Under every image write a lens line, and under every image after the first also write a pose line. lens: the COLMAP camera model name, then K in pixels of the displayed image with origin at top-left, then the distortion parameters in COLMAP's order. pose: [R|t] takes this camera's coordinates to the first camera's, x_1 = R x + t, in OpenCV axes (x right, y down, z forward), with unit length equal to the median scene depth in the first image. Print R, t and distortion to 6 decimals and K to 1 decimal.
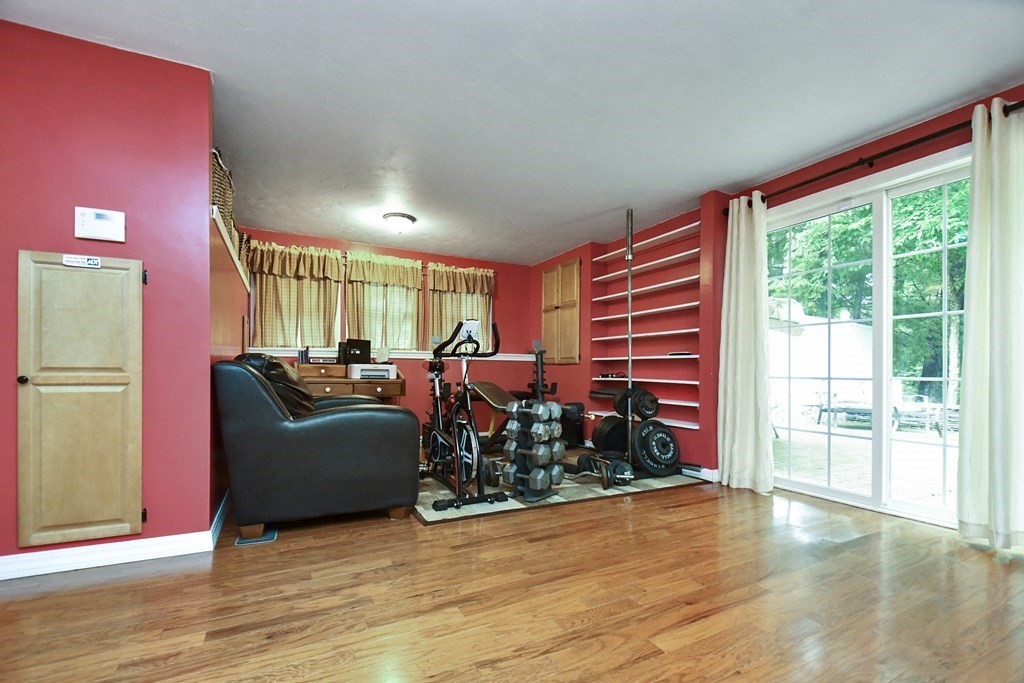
lens RADIAL K [[447.4, 0, 511.5], [0, 447.4, 369.1], [0, 0, 1]] dist [0.032803, -0.018857]
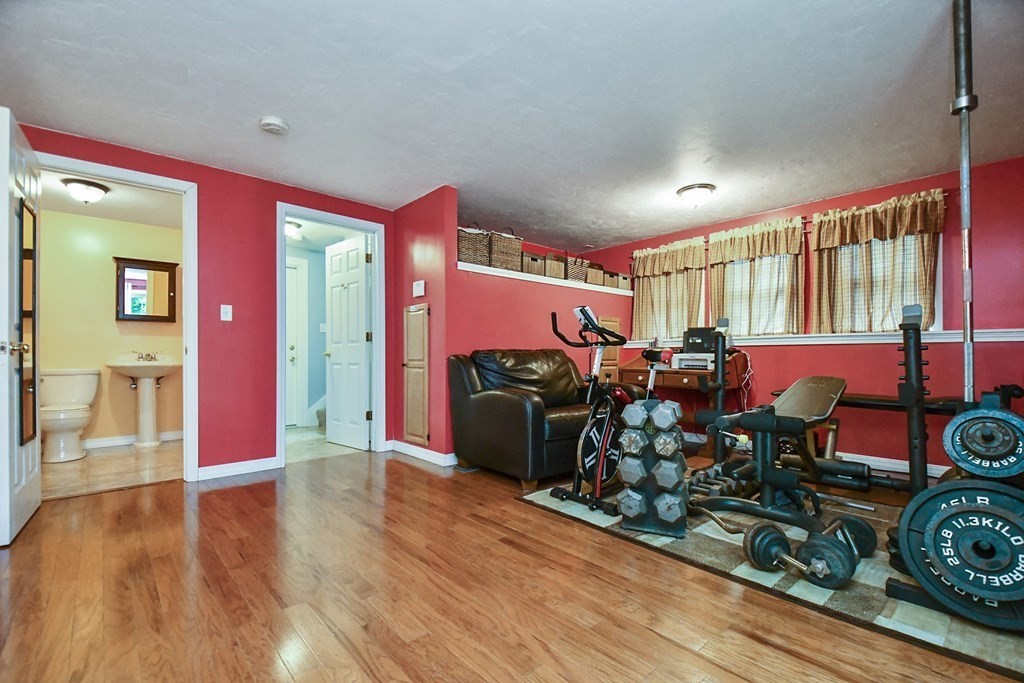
lens RADIAL K [[442.6, 0, 505.6], [0, 442.6, 355.5], [0, 0, 1]] dist [0.029571, -0.018530]
pose [[0.250045, -0.010925, -0.968172, 0.721997], [0.004954, 0.999938, -0.010005, 0.001026], [0.968221, -0.002294, 0.250084, 0.578531]]
